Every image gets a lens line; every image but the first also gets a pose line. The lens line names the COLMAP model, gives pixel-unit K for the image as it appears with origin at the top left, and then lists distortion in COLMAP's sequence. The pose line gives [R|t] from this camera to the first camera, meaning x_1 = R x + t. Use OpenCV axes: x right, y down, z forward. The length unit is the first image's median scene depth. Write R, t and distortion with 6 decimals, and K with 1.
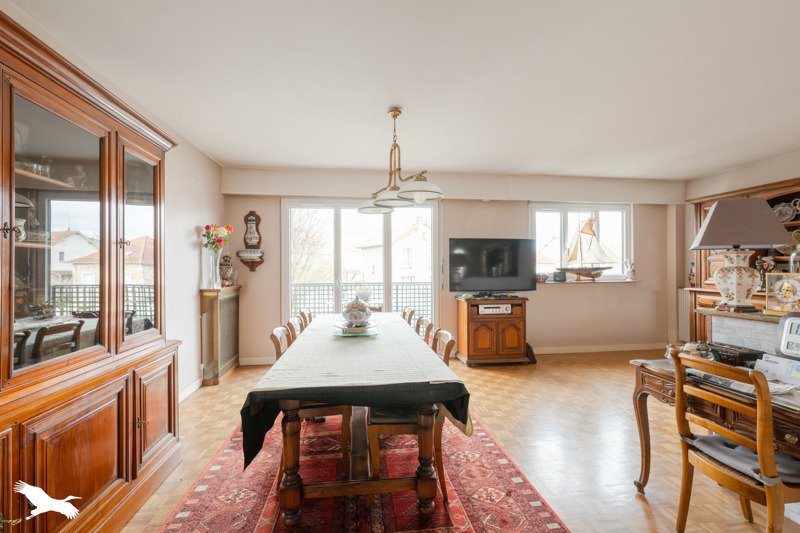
lens RADIAL K [[369.7, 0, 399.9], [0, 369.7, 265.4], [0, 0, 1]] dist [-0.003233, -0.000429]
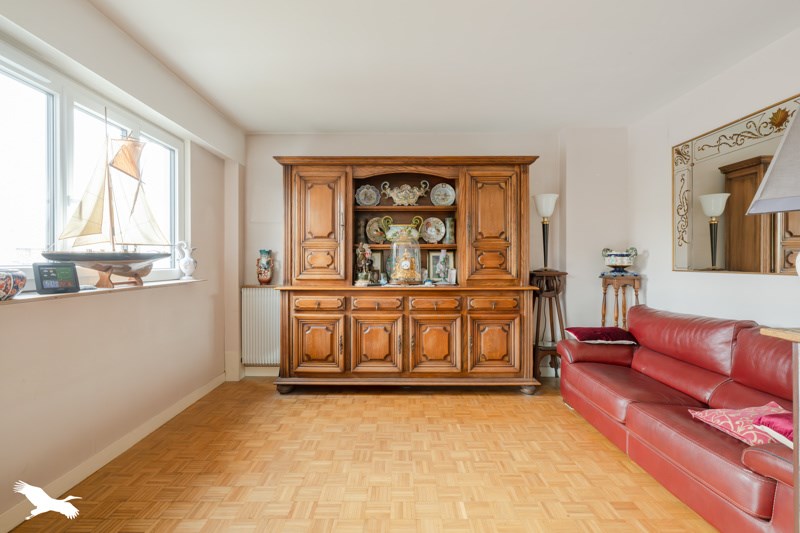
lens RADIAL K [[369.7, 0, 399.6], [0, 369.7, 263.0], [0, 0, 1]] dist [-0.003233, -0.000429]
pose [[0.115093, 0.002077, 0.993353, 0.126123], [-0.002216, 0.999996, -0.001835, 0.016730], [-0.993352, -0.001990, 0.115097, 0.639848]]
